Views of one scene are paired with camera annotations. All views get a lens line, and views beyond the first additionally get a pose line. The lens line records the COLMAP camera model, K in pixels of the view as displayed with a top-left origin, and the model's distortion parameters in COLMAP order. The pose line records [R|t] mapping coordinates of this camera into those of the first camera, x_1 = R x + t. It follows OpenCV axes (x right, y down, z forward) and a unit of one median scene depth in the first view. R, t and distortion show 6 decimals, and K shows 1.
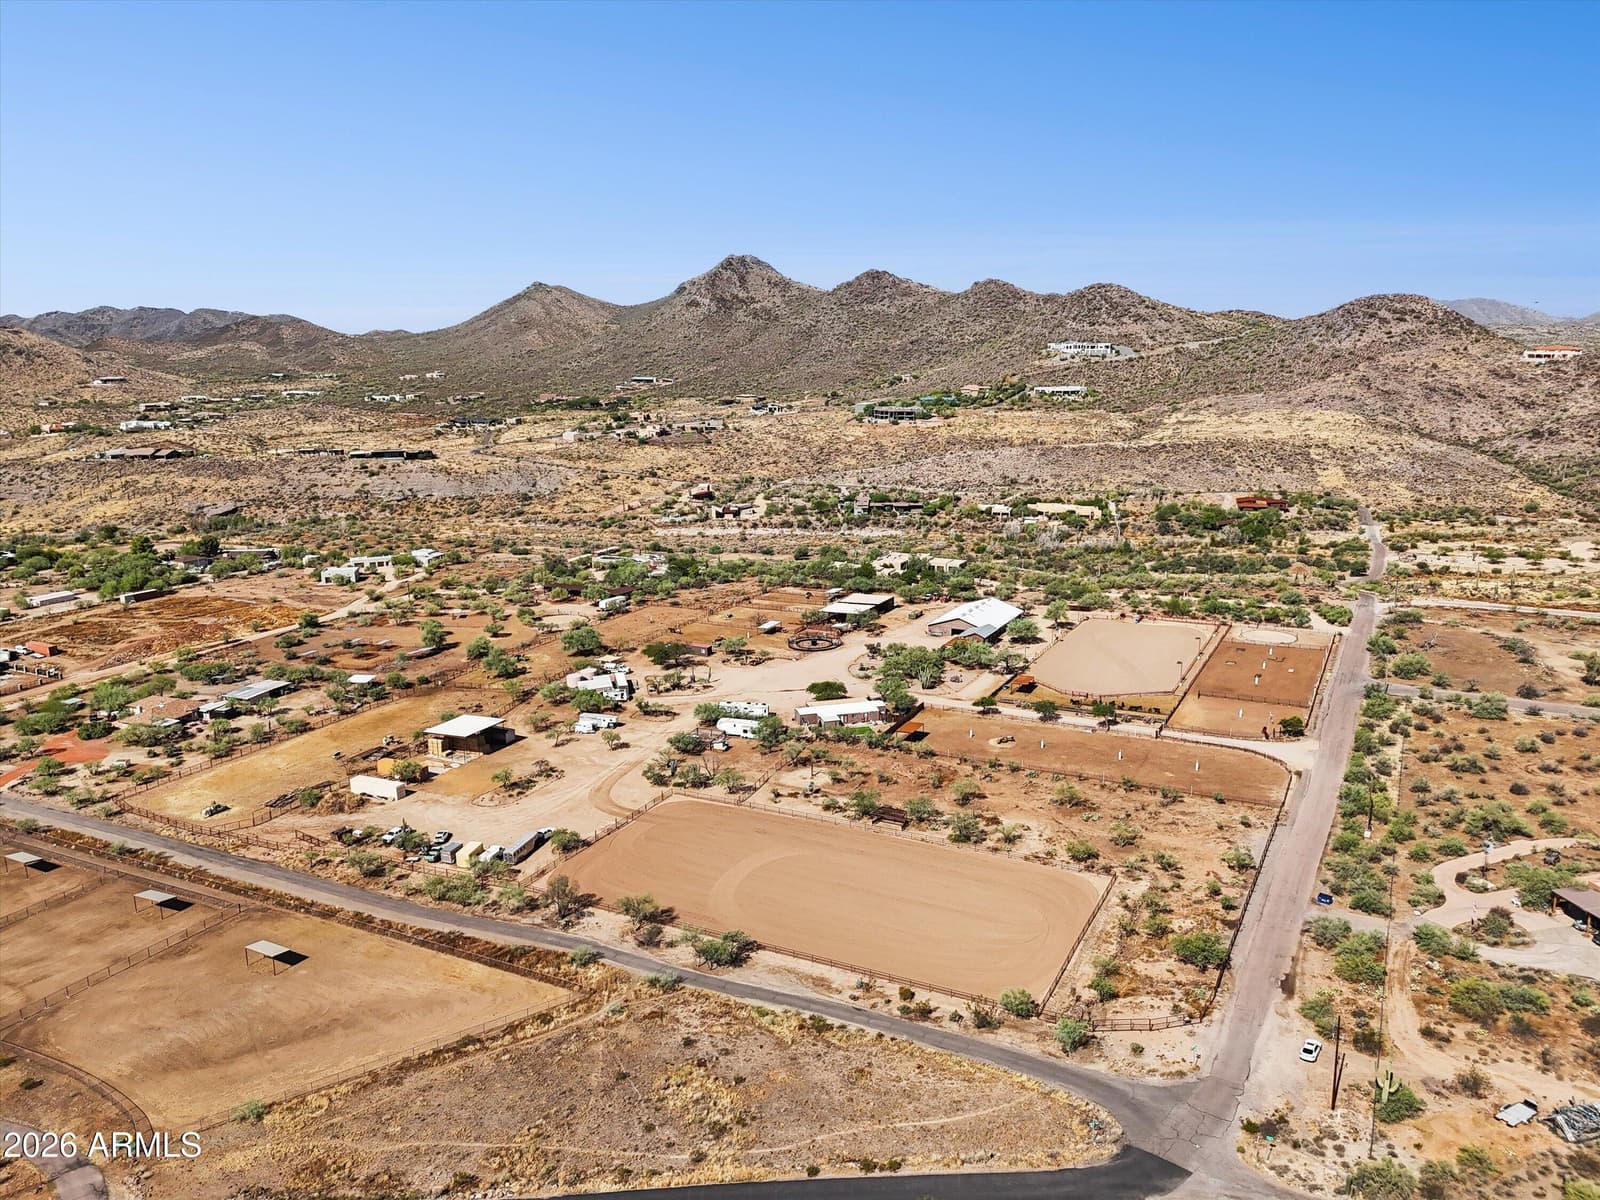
lens RADIAL K [[1198.7, 0, 808.7], [0, 1198.7, 603.3], [0, 0, 1]] dist [0.063949, -0.048395]
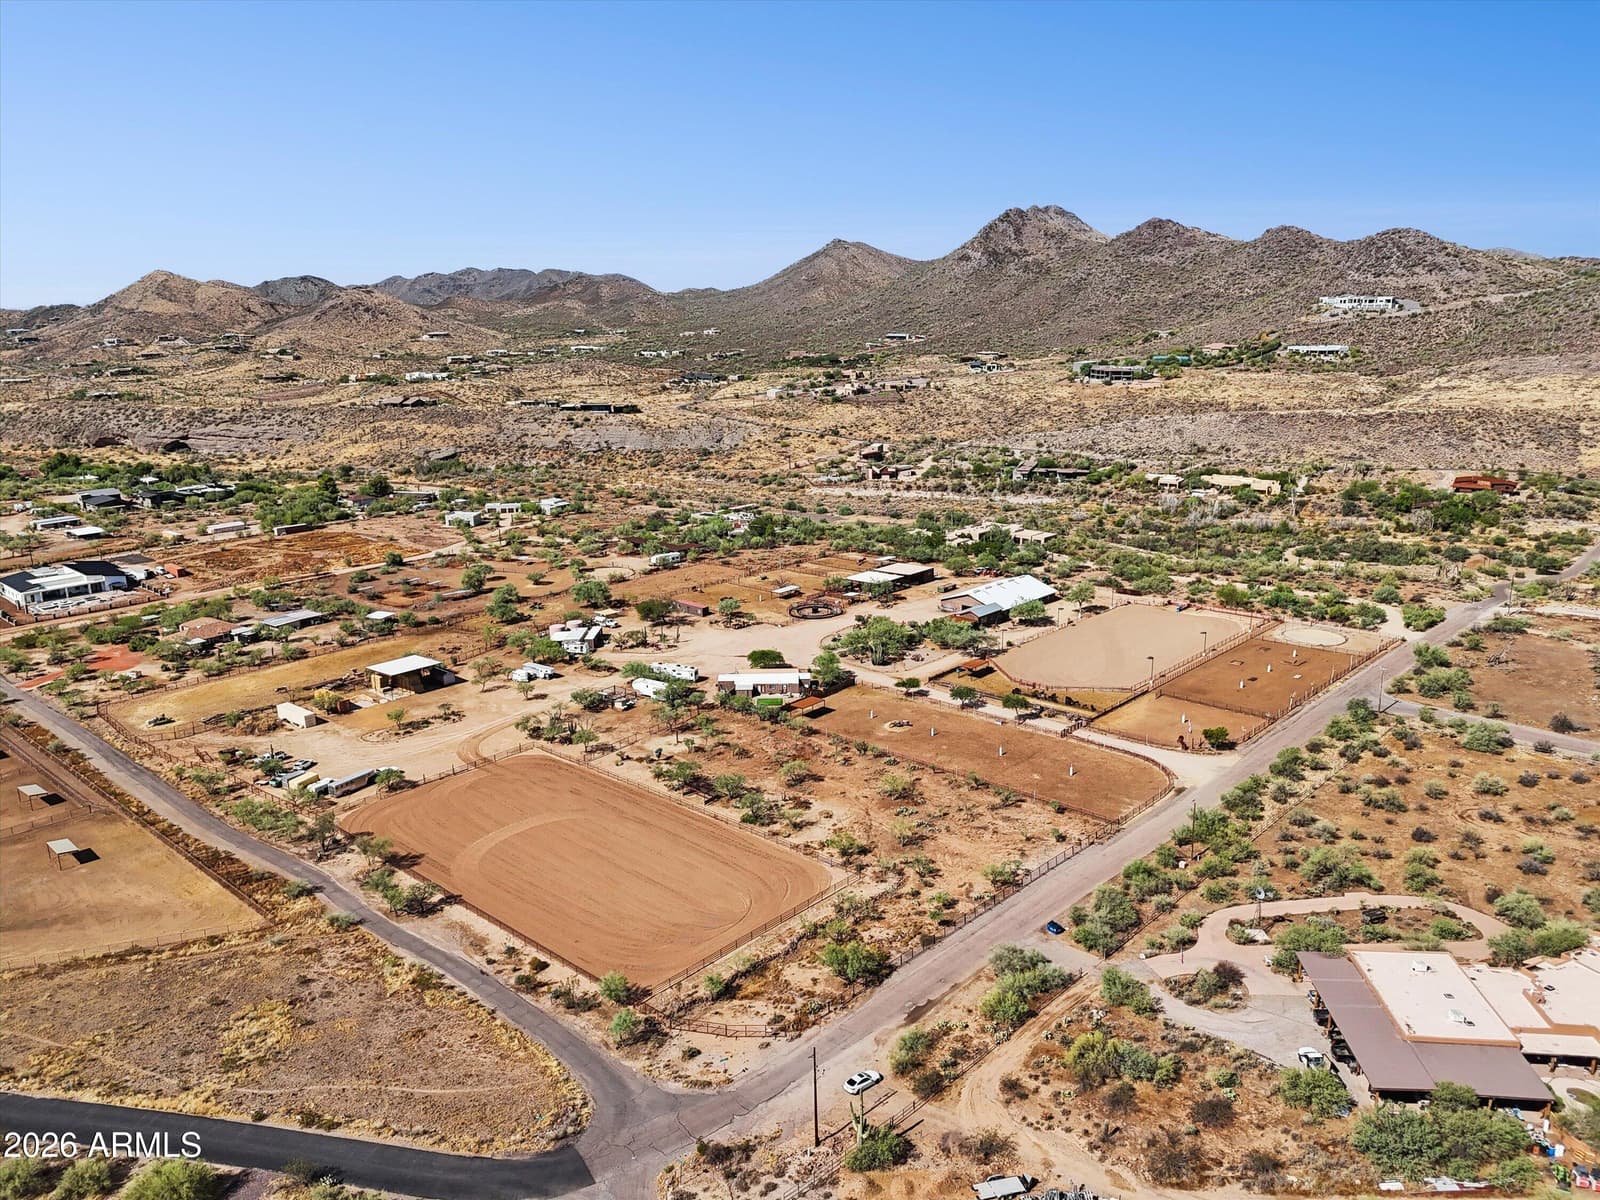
lens RADIAL K [[1198.7, 0, 797.2], [0, 1198.7, 604.5], [0, 0, 1]] dist [0.063949, -0.048395]
pose [[0.962667, 0.064944, -0.262784, 0.261007], [-0.055389, 0.997512, 0.043615, -0.014422], [0.264963, -0.027431, 0.963868, 0.049699]]
